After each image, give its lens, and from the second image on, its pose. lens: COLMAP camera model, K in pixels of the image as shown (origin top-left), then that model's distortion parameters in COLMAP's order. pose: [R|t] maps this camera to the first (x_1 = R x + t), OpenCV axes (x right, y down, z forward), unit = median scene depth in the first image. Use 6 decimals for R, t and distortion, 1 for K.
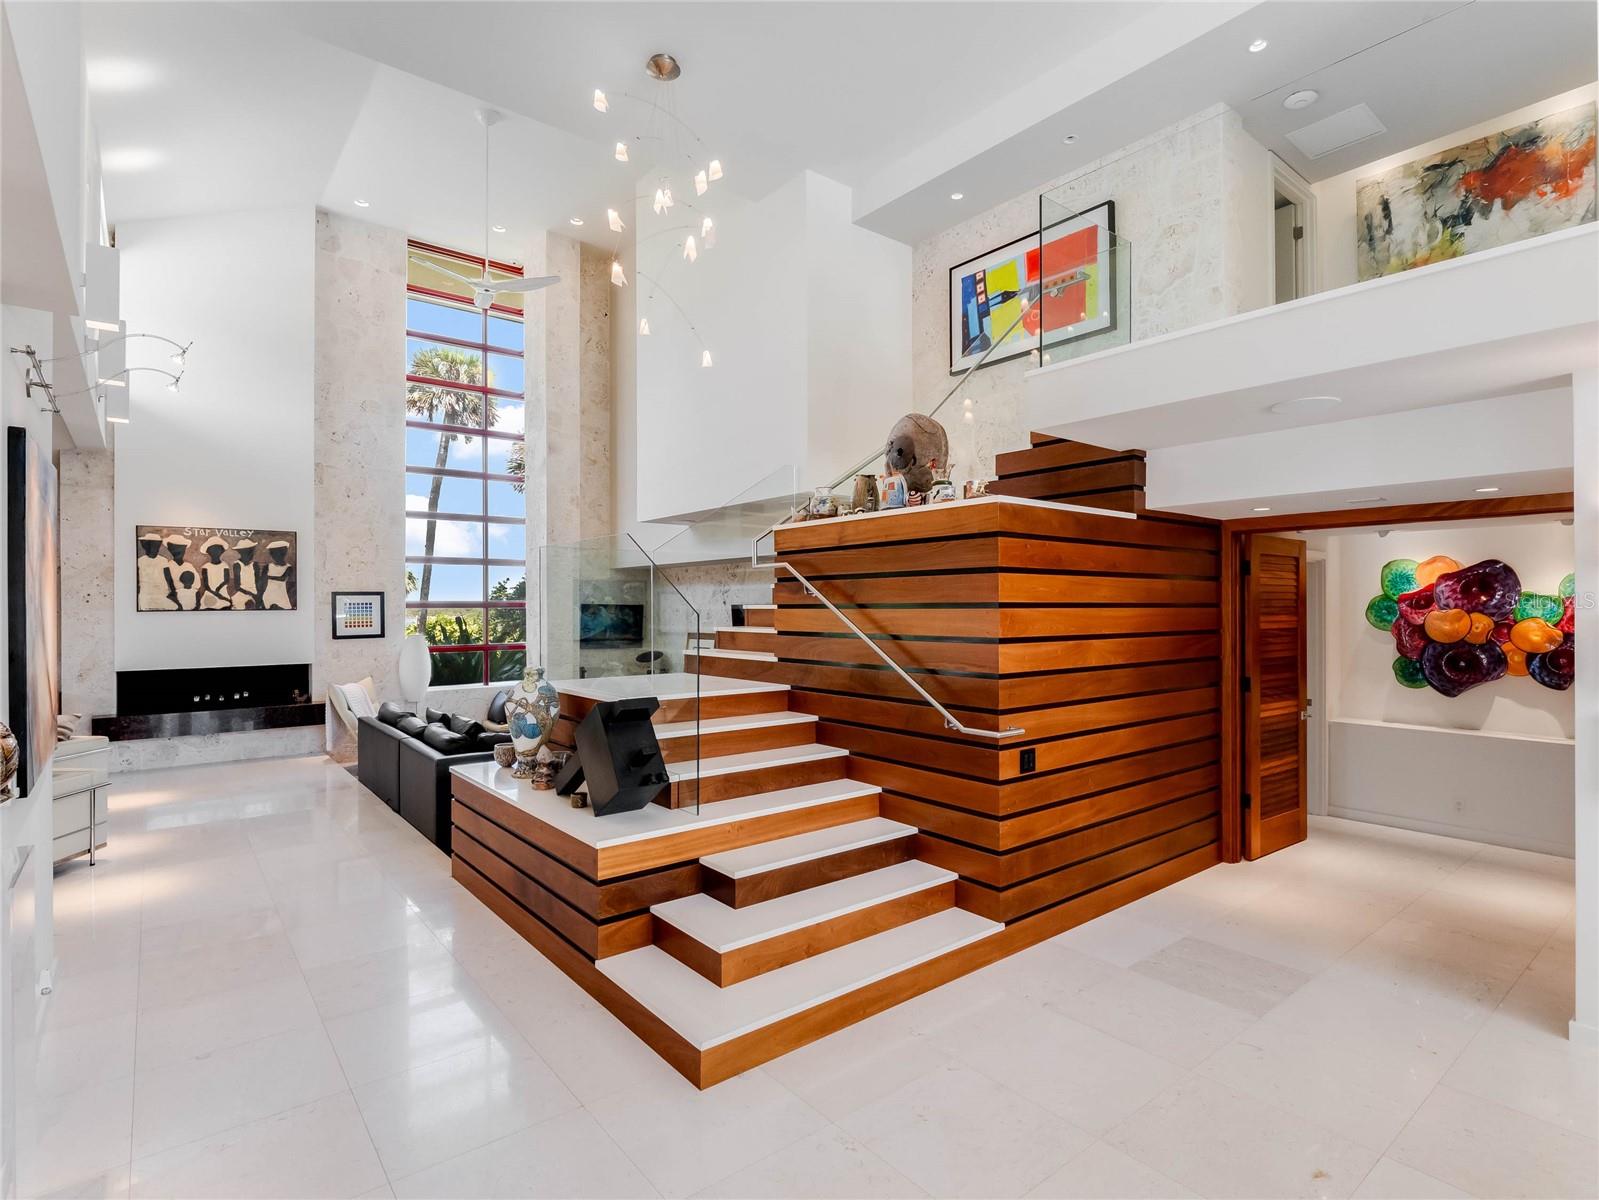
lens RADIAL K [[821.7, 0, 807.9], [0, 821.7, 606.1], [0, 0, 1]] dist [-0.008905, -0.001424]
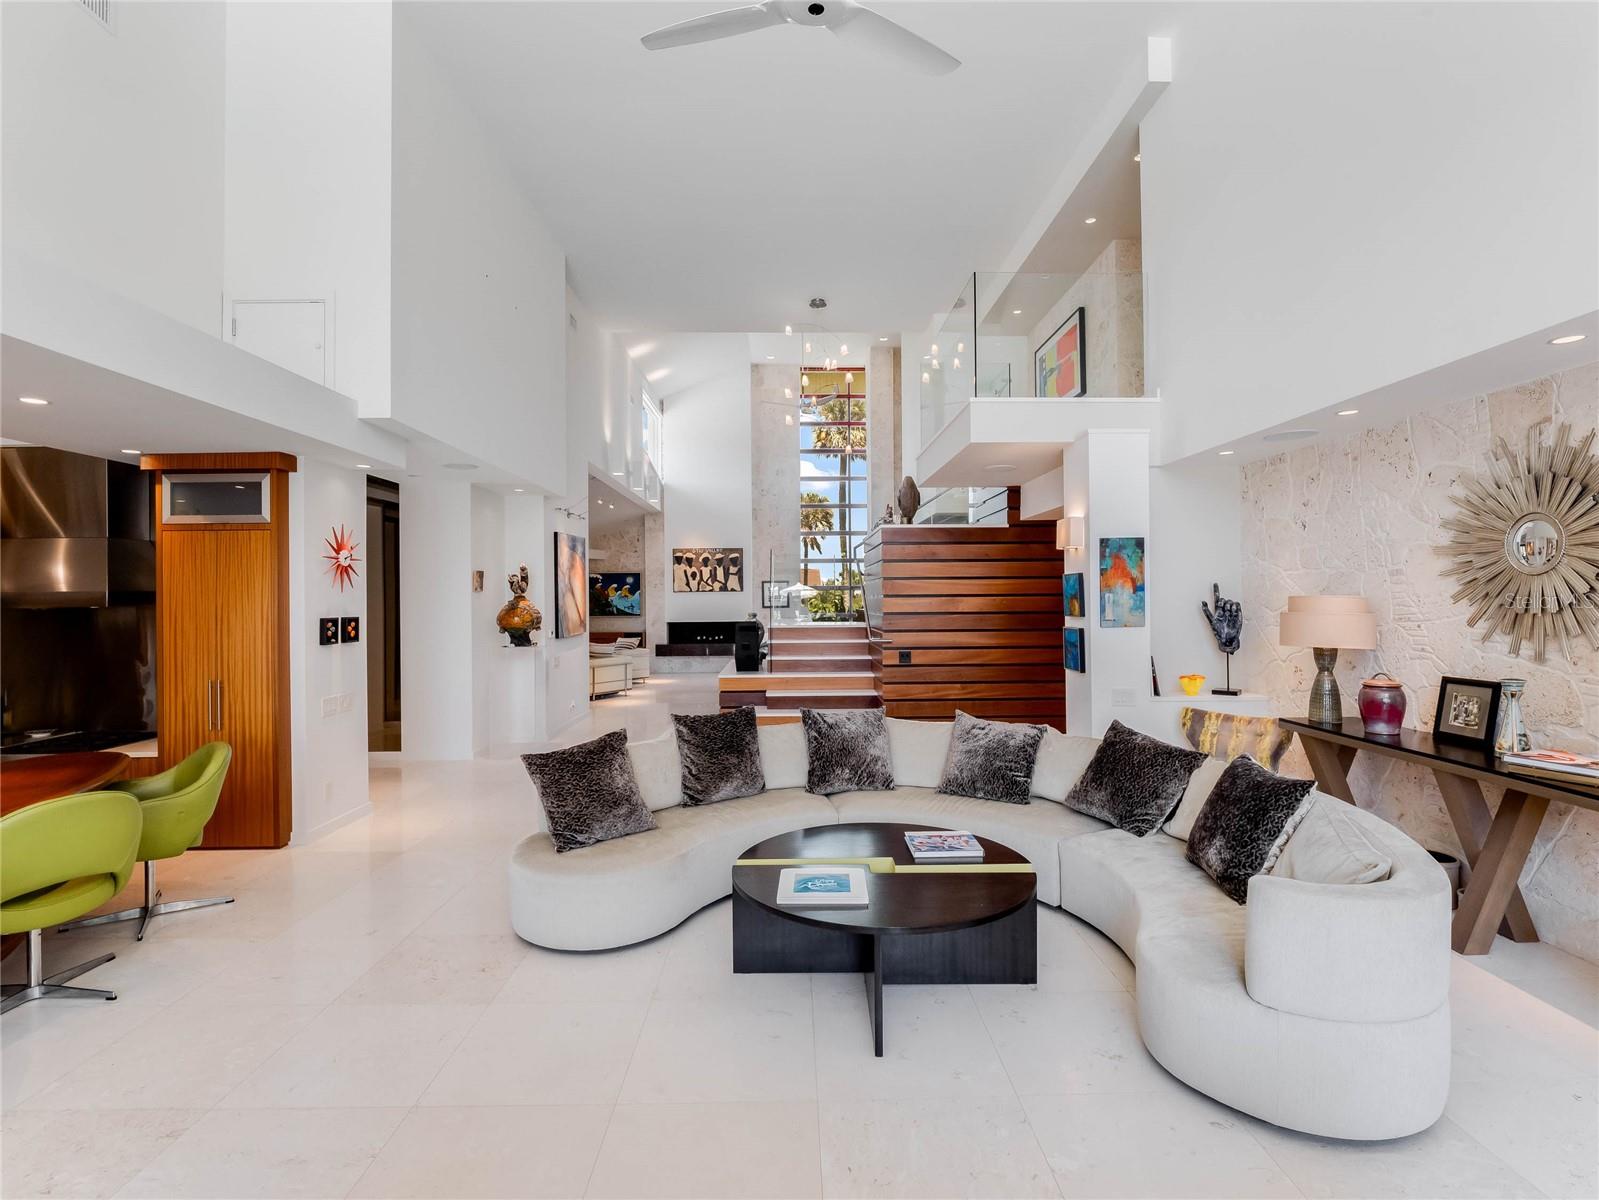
lens RADIAL K [[761.6, 0, 801.6], [0, 761.6, 603.4], [0, 0, 1]] dist [-0.005046, -0.010013]
pose [[0.793593, 0.001035, -0.608447, 0.524822], [0.005100, 0.999952, 0.008353, 0.018782], [0.608427, -0.009732, 0.793550, -0.268171]]
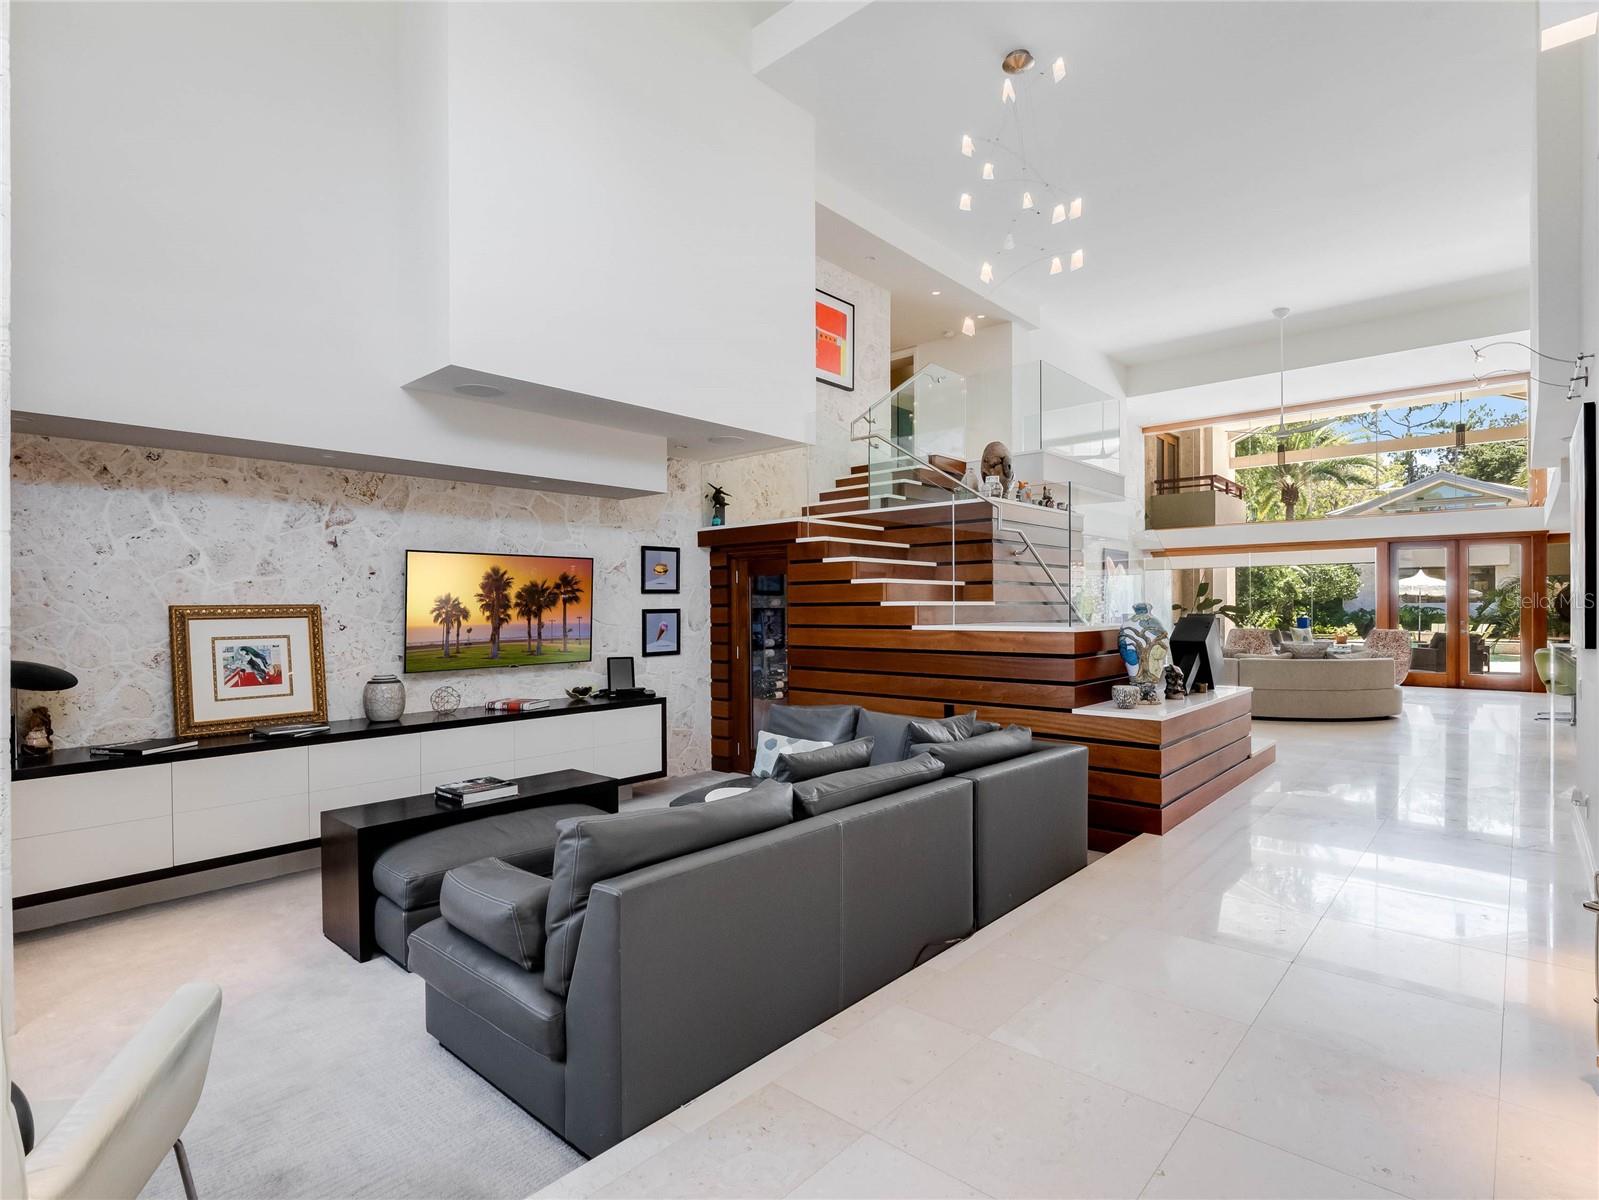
lens RADIAL K [[821.7, 0, 807.9], [0, 821.7, 606.1], [0, 0, 1]] dist [-0.008905, -0.001424]
pose [[-0.172112, 0.004862, 0.985065, -0.730498], [0.004719, 0.999980, -0.004111, 0.042812], [-0.985066, 0.003941, -0.172131, 0.894068]]
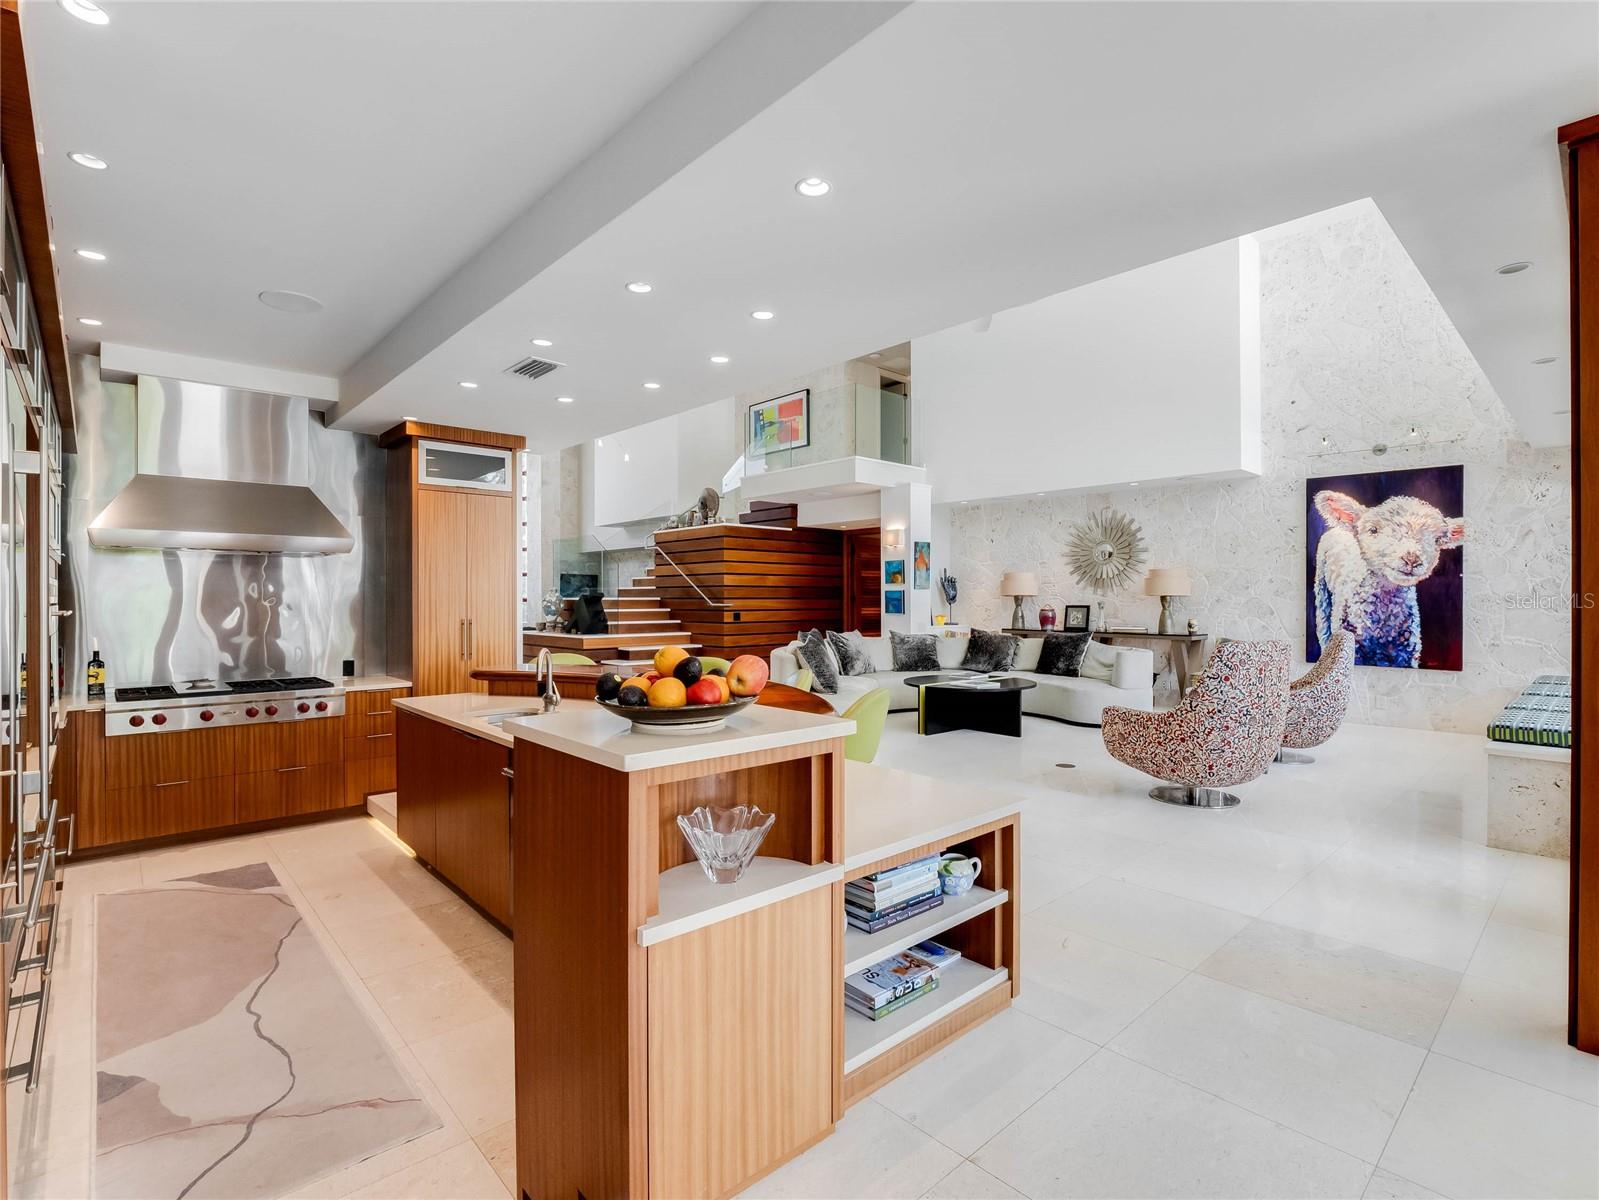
lens RADIAL K [[764.4, 0, 799.5], [0, 764.4, 600.0], [0, 0, 1]] dist [-0.004103, -0.000530]
pose [[0.998073, 0.003261, 0.061964, 0.141472], [-0.003447, 0.999990, 0.002896, 0.054166], [-0.061953, -0.003104, 0.998074, -0.722187]]
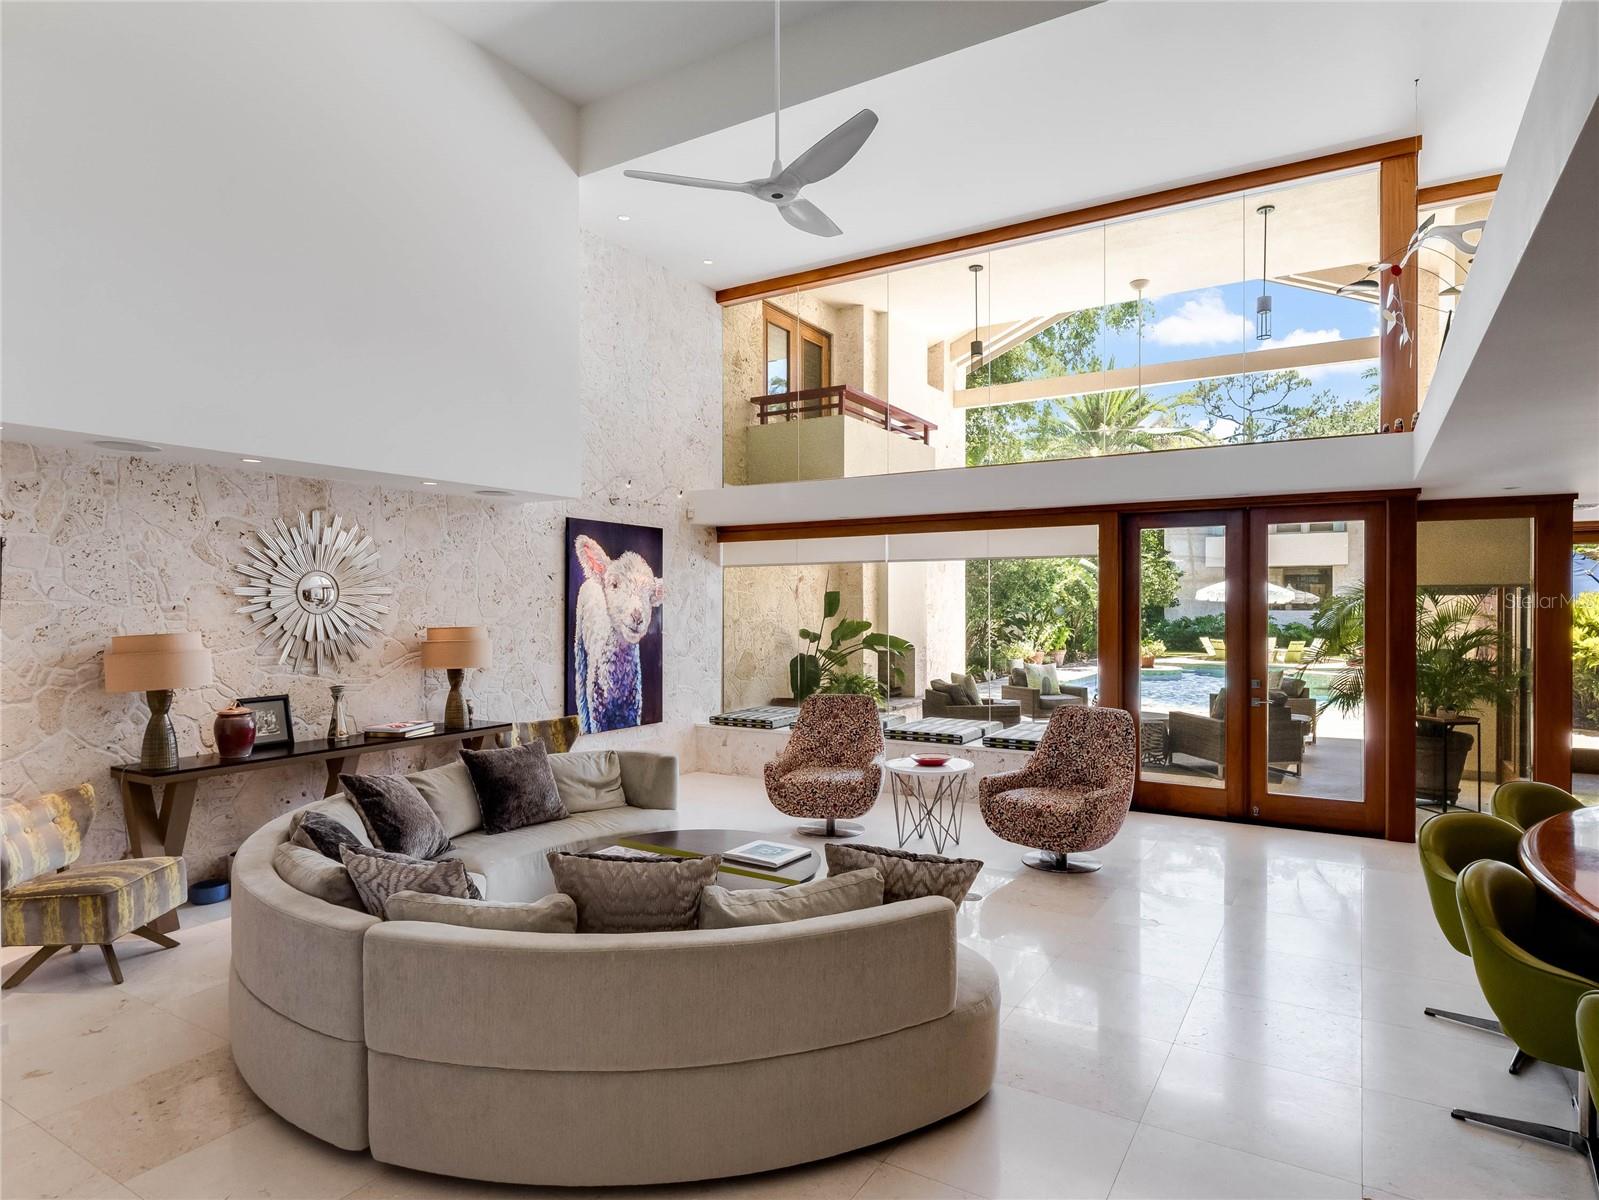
lens RADIAL K [[906.2, 0, 804.6], [0, 906.2, 608.7], [0, 0, 1]] dist [0.003587, -0.000108]
pose [[-0.335474, -0.001084, 0.942049, -0.093435], [0.003264, 0.999992, 0.002313, 0.006338], [-0.942044, 0.003851, -0.335468, 0.110736]]
